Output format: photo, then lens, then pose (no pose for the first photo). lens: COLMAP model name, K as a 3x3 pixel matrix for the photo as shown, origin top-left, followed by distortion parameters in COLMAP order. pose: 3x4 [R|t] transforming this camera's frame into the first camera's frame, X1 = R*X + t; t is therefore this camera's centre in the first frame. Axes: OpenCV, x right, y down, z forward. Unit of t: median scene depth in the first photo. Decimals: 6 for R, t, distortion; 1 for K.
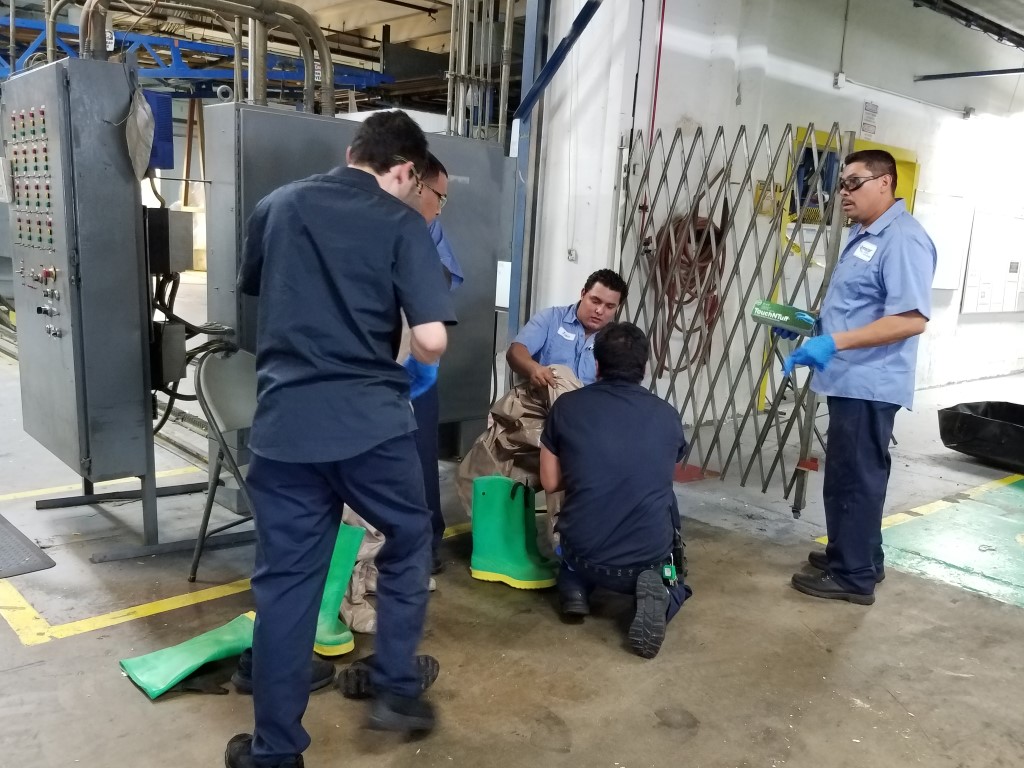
lens RADIAL K [[921.6, 0, 510.8], [0, 921.6, 410.1], [0, 0, 1]] dist [0.130113, -0.208177]
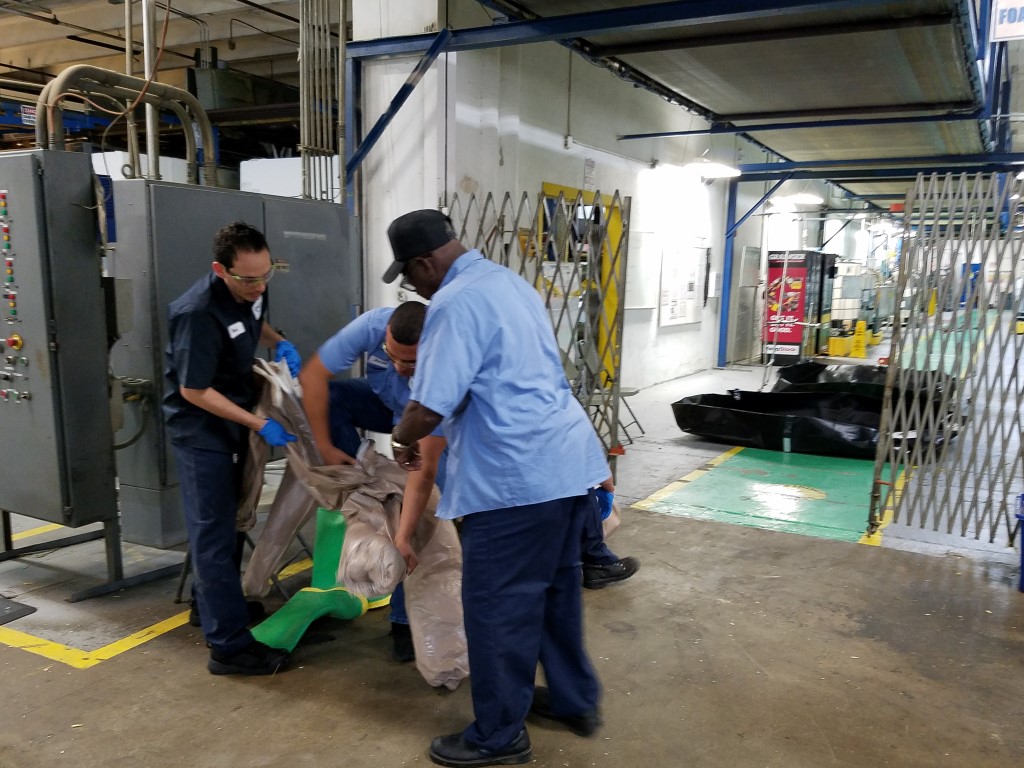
lens RADIAL K [[907.4, 0, 510.1], [0, 907.4, 403.4], [0, 0, 1]] dist [0.321943, -0.643772]
pose [[0.943359, -0.088743, 0.319684, -0.198932], [0.100610, 0.994709, -0.020766, 0.004452], [-0.316150, 0.051753, 0.947297, -0.142438]]
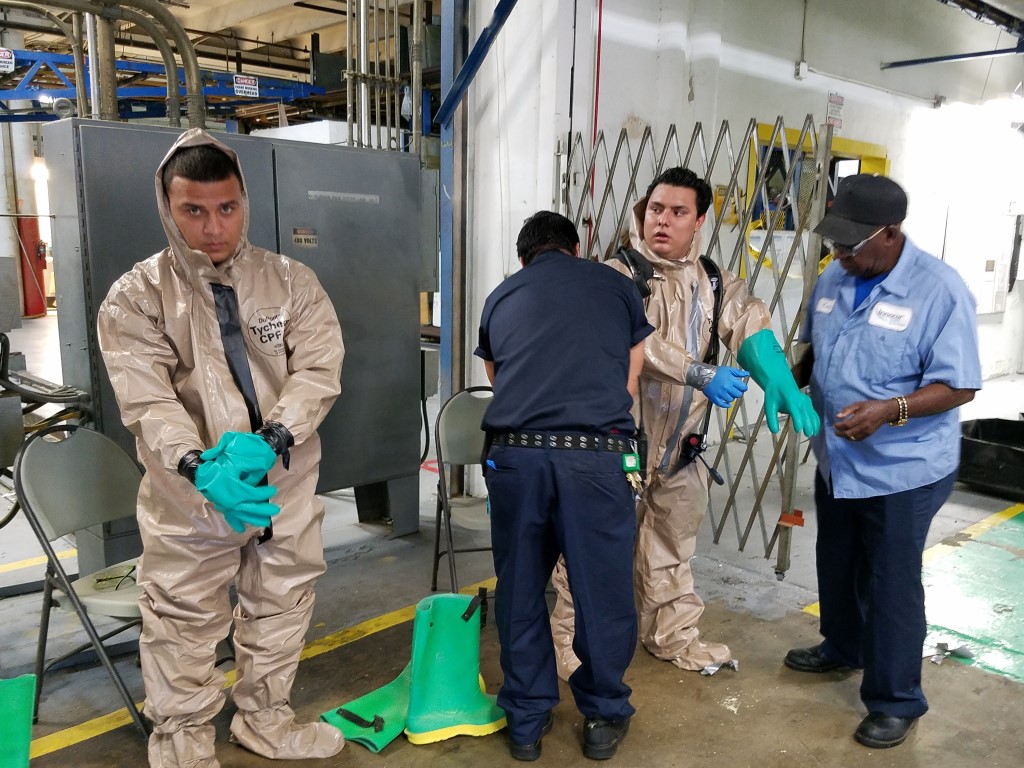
lens RADIAL K [[934.6, 0, 487.6], [0, 934.6, 436.7], [0, 0, 1]] dist [0.064598, -0.091561]
pose [[0.998931, -0.044130, 0.013751, 0.030435], [0.043926, 0.998925, 0.014805, -0.037865], [-0.014390, -0.014185, 0.999796, 0.134111]]
